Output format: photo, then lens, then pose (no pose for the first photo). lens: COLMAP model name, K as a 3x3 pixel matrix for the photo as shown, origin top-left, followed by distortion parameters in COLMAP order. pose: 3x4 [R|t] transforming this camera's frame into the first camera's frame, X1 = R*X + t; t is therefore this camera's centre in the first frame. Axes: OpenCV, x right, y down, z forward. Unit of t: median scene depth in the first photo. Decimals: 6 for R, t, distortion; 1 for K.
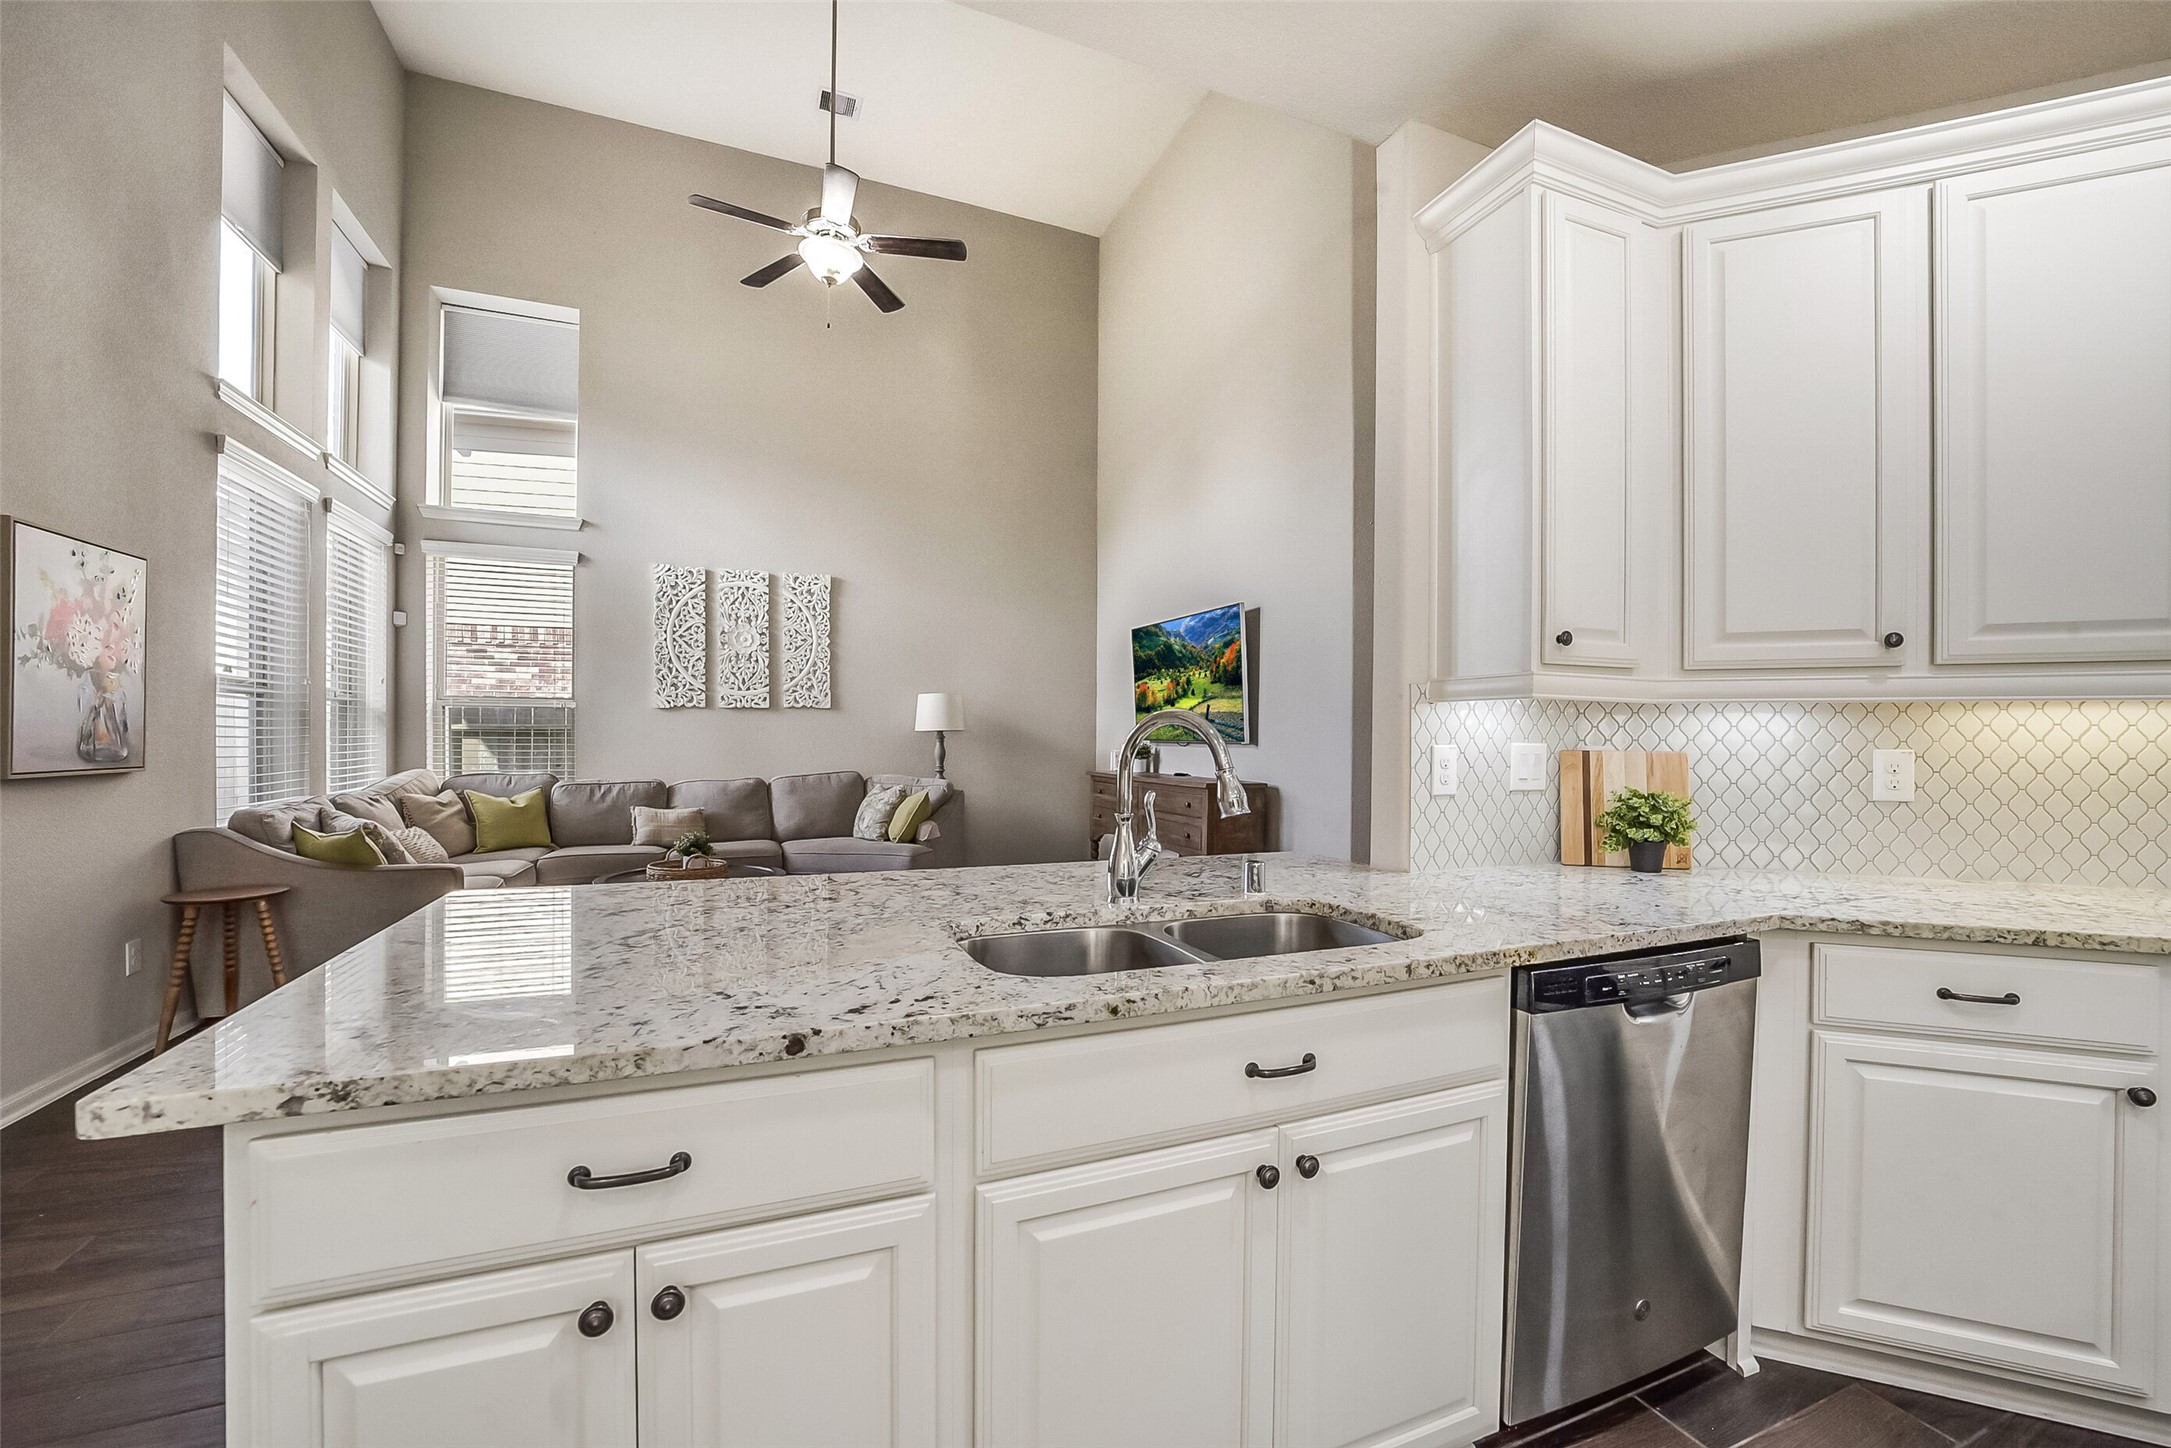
lens RADIAL K [[855.5, 0, 1087.6], [0, 855.5, 729.2], [0, 0, 1]] dist [0.004350, 0.001975]
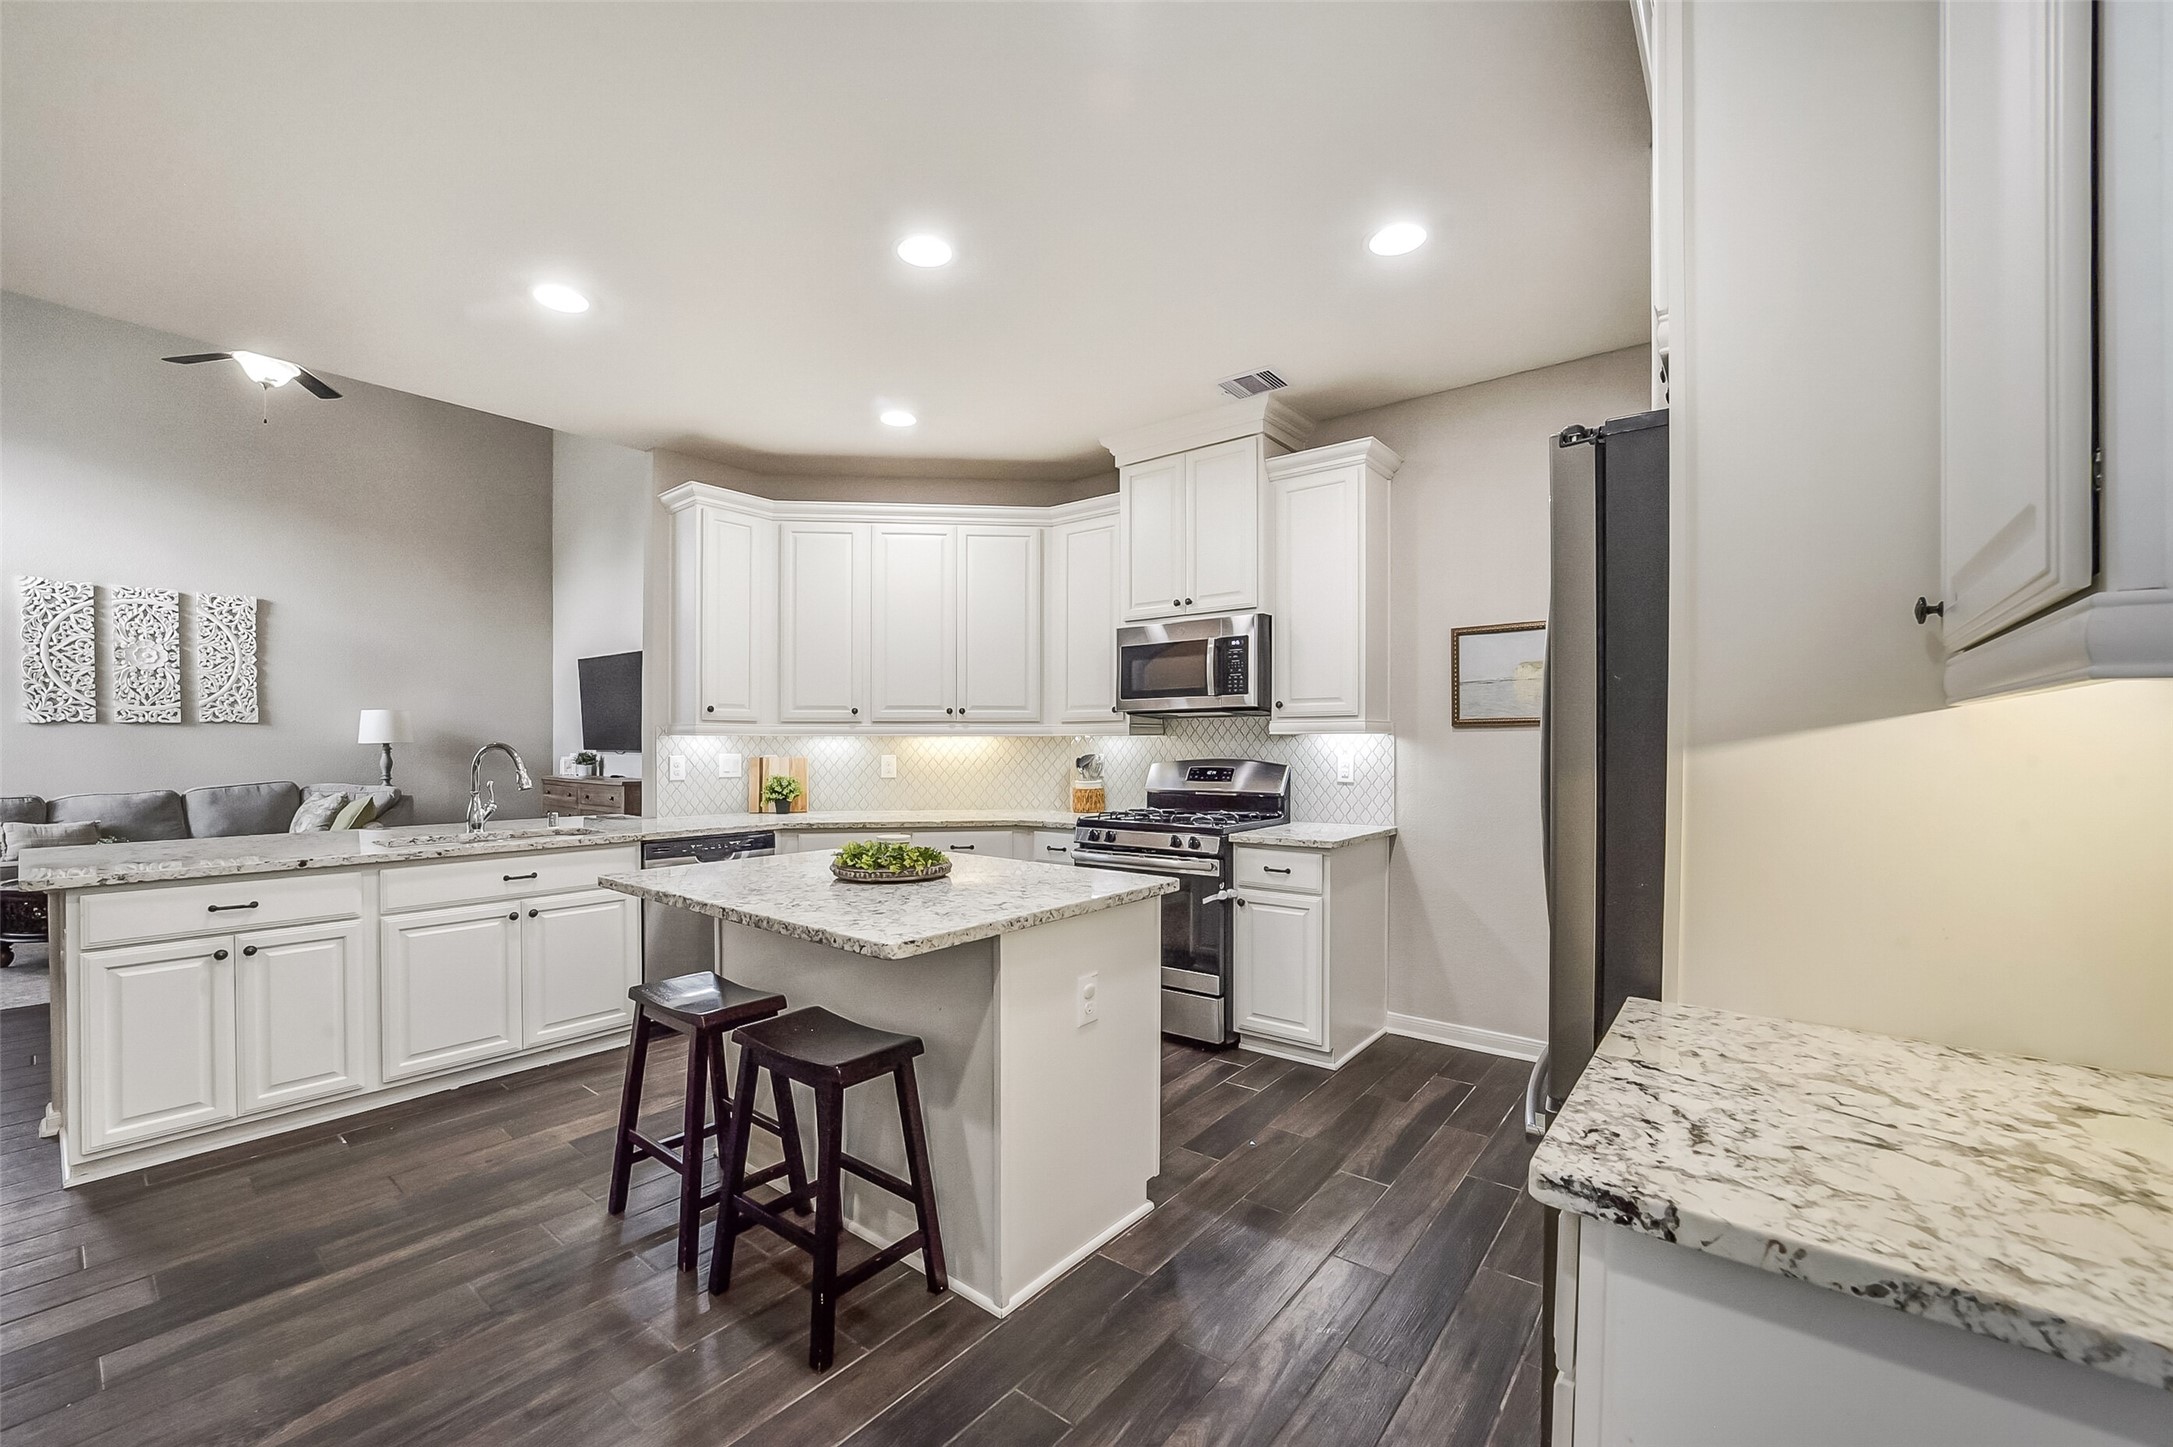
lens RADIAL K [[856.3, 0, 1030.2], [0, 856.3, 739.6], [0, 0, 1]] dist [0.004350, 0.001975]
pose [[0.895151, -0.006791, 0.445712, 0.085059], [0.002395, 0.999943, 0.010424, -0.013146], [-0.445757, -0.008263, 0.895116, -0.399808]]
